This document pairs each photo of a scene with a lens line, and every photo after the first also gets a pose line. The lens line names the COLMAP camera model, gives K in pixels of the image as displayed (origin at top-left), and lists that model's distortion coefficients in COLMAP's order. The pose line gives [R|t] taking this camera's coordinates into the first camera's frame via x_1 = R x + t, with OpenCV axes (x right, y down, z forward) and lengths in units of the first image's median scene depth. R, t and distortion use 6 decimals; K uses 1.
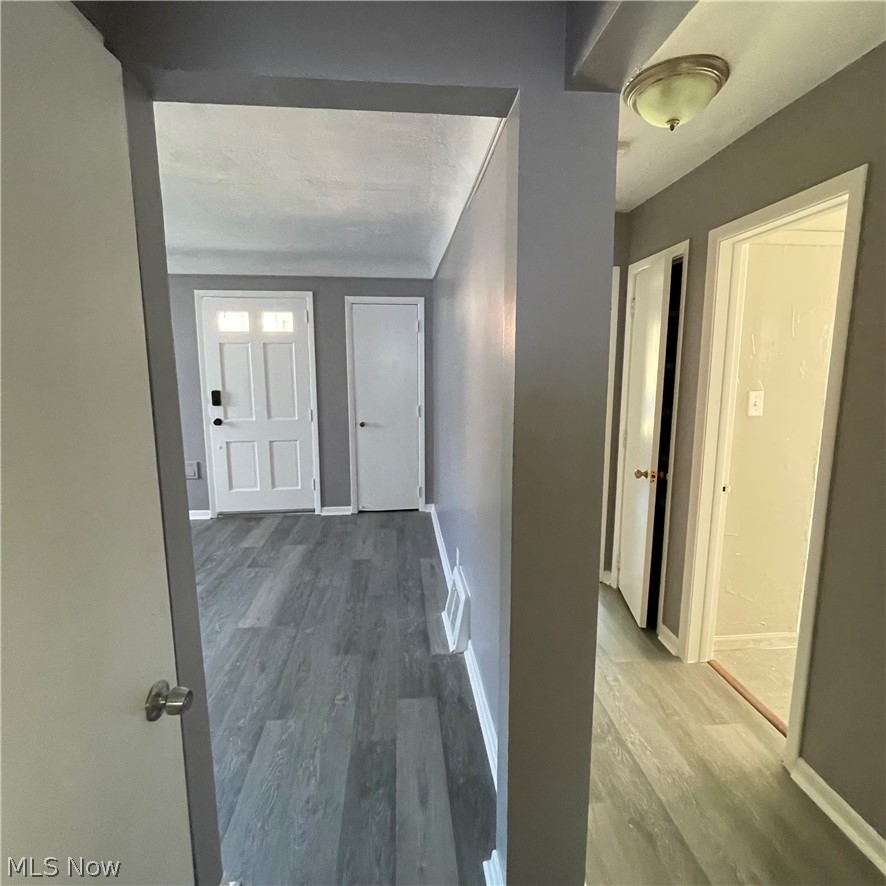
lens RADIAL K [[478.5, 0, 443.8], [0, 478.5, 435.2], [0, 0, 1]] dist [-0.000407, 0.002561]
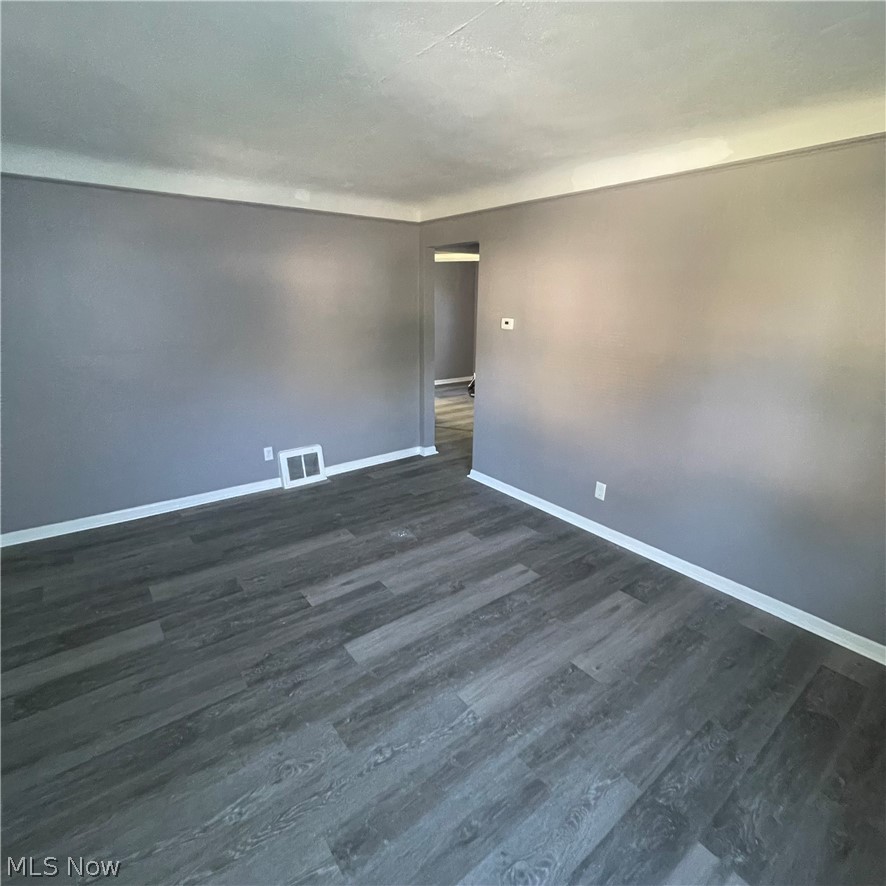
lens RADIAL K [[478.5, 0, 443.8], [0, 478.5, 435.2], [0, 0, 1]] dist [-0.000407, 0.002561]
pose [[-0.533353, -0.239980, 0.811138, -1.152672], [0.115971, 0.929114, 0.351138, -0.188497], [-0.837906, 0.281349, -0.467715, 1.020360]]
